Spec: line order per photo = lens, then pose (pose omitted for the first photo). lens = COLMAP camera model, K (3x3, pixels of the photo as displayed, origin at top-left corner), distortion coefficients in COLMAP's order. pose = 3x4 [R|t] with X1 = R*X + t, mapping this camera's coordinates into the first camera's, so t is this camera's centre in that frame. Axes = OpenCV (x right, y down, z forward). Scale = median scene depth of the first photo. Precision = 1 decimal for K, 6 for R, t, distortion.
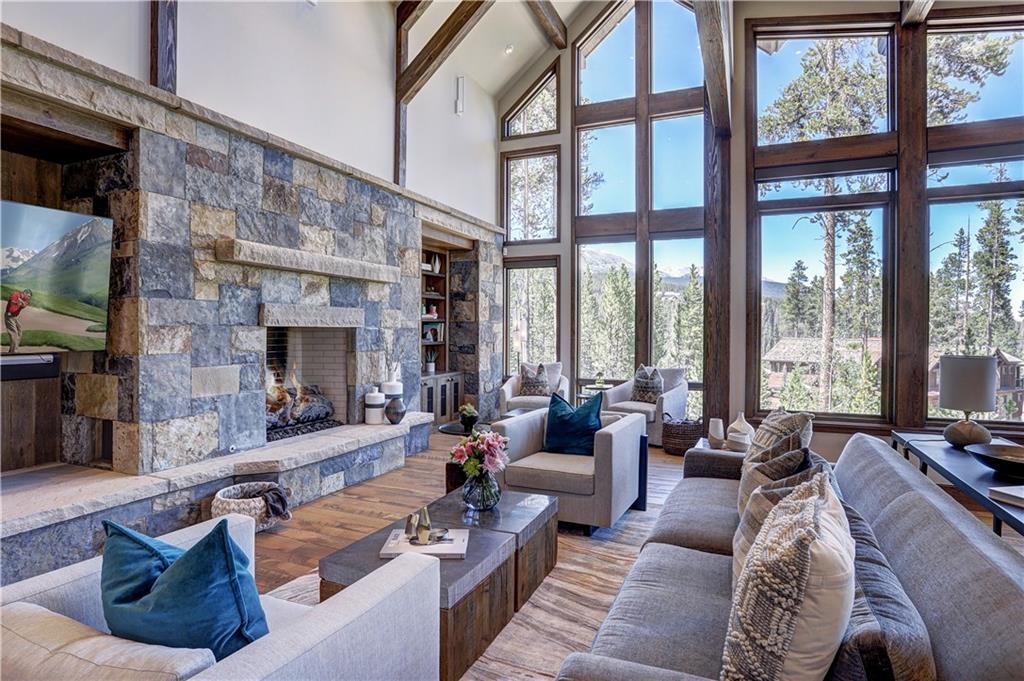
lens RADIAL K [[537.1, 0, 551.4], [0, 537.1, 337.7], [0, 0, 1]] dist [-0.019040, 0.010014]
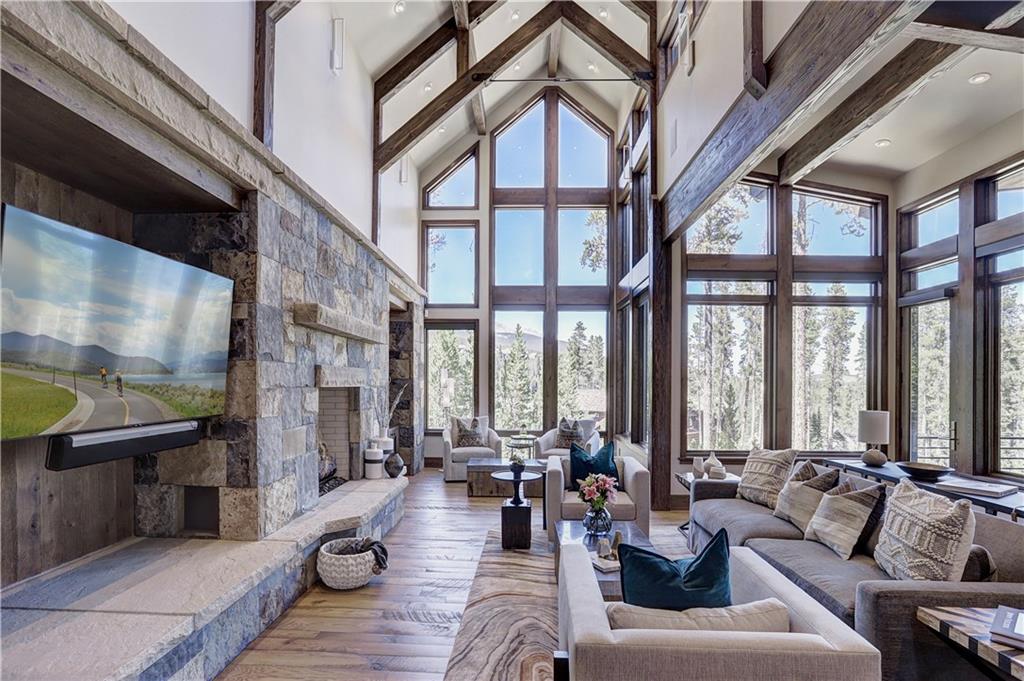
lens RADIAL K [[531.2, 0, 506.8], [0, 531.2, 379.0], [0, 0, 1]] dist [-0.027989, 0.008785]
pose [[0.929109, 0.008008, 0.369719, -0.570014], [-0.002227, 0.999869, -0.016059, -0.021736], [-0.369799, 0.014097, 0.929005, -0.069416]]
